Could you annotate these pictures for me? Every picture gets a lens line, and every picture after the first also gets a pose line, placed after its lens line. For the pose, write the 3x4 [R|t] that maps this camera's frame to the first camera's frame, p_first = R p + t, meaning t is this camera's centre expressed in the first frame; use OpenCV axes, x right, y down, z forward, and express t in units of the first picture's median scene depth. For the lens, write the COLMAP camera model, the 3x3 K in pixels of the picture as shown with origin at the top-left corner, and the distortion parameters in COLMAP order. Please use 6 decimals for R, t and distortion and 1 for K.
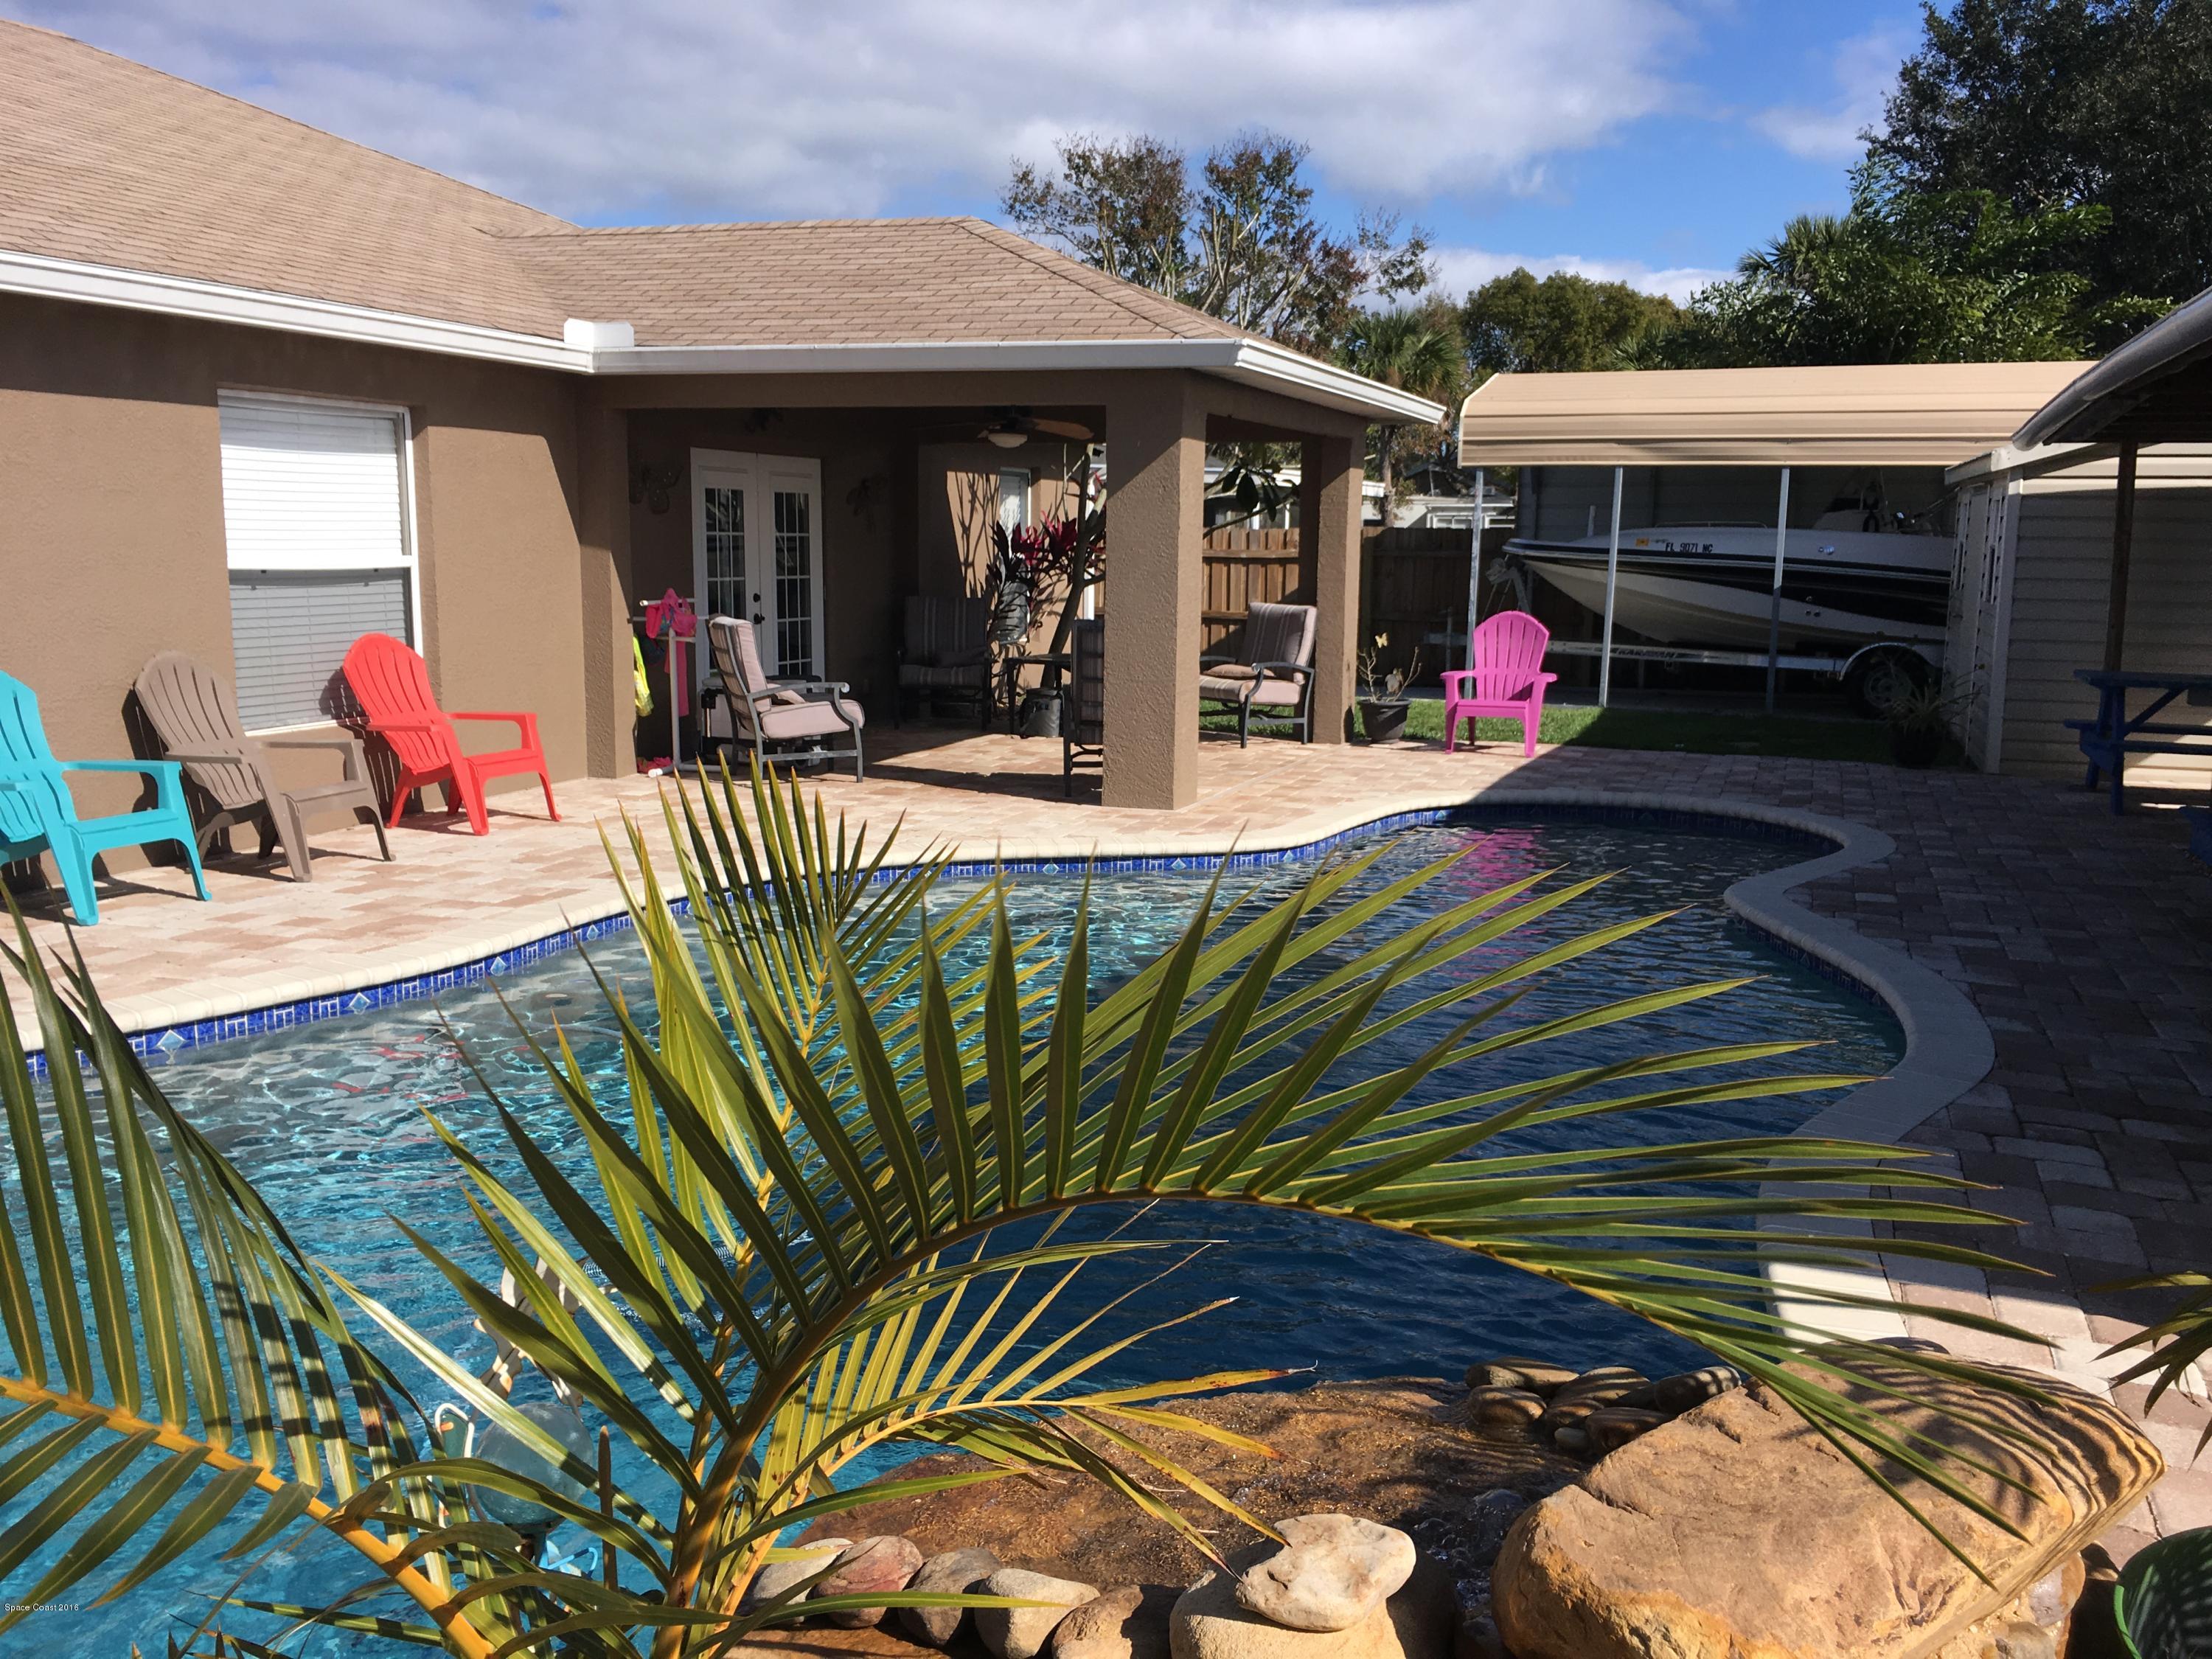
lens RADIAL K [[1840.5, 0, 1106.0], [0, 1840.5, 829.5], [0, 0, 1]] dist [0.010574, -0.012094]
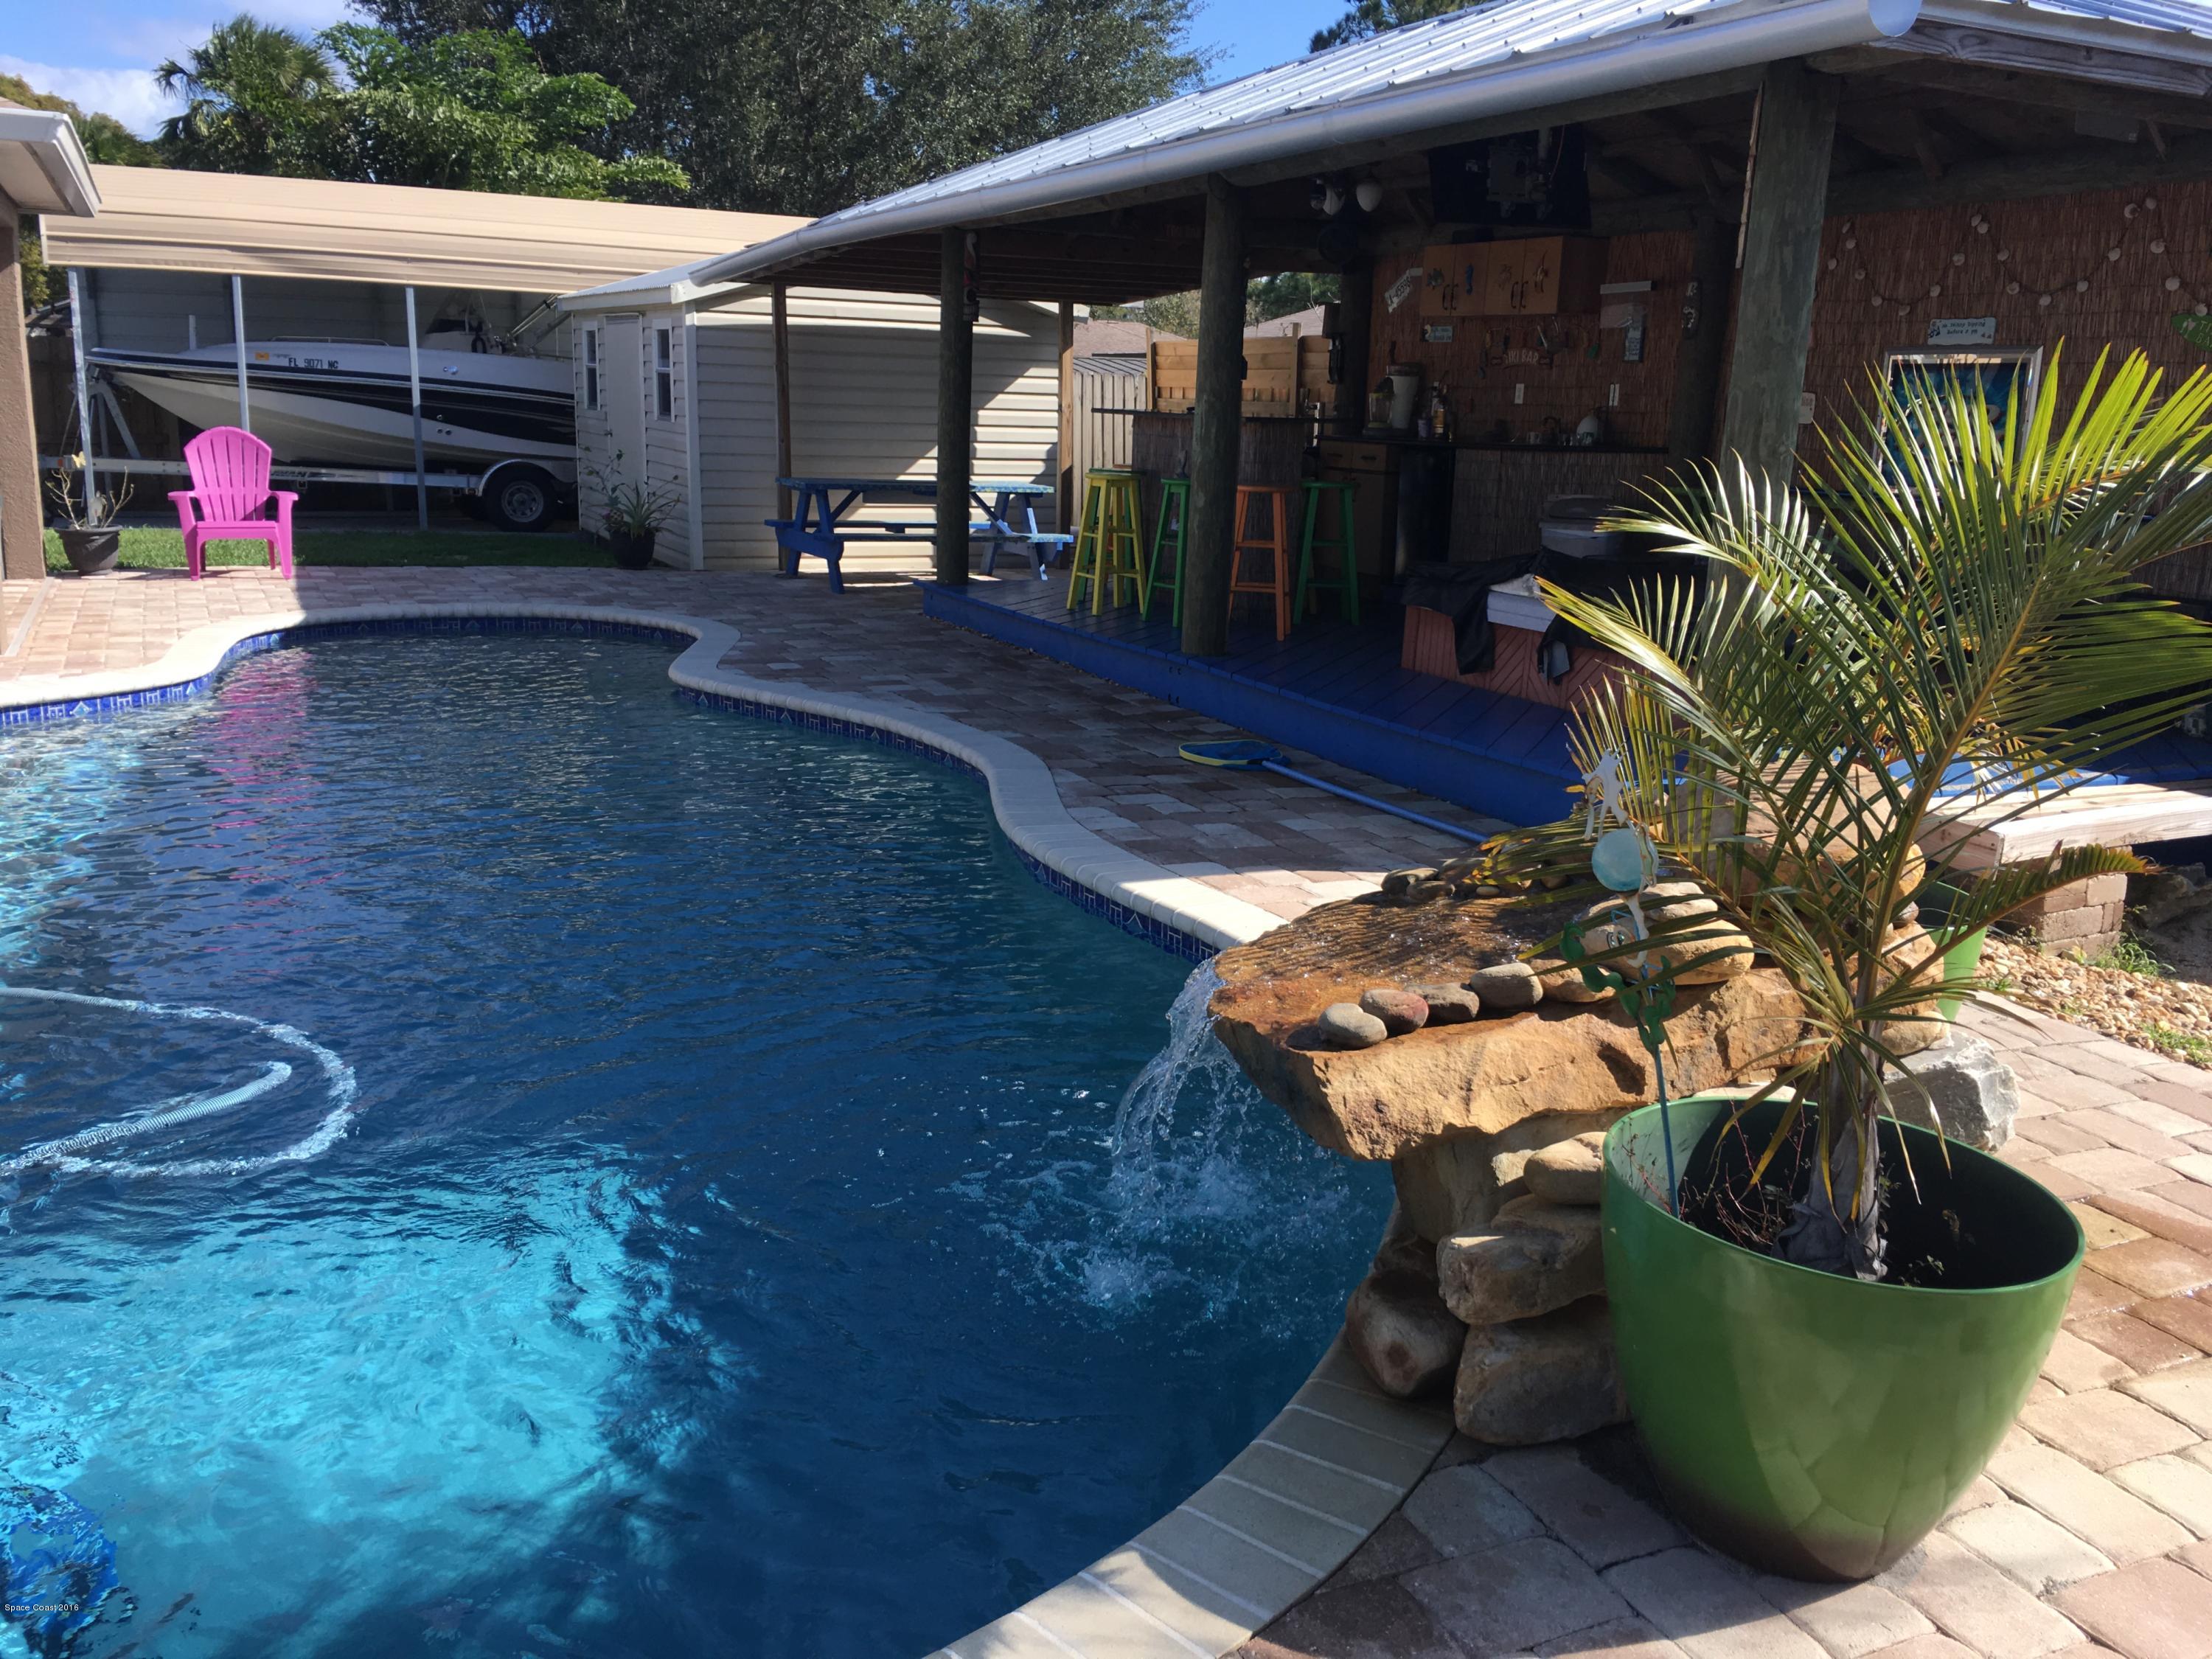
lens RADIAL K [[1840.5, 0, 1106.0], [0, 1840.5, 829.5], [0, 0, 1]] dist [0.010574, -0.012094]
pose [[0.683920, -0.154506, 0.713009, -0.181867], [0.087760, 0.987644, 0.129838, 0.002766], [-0.724260, -0.026225, 0.689028, 0.008428]]
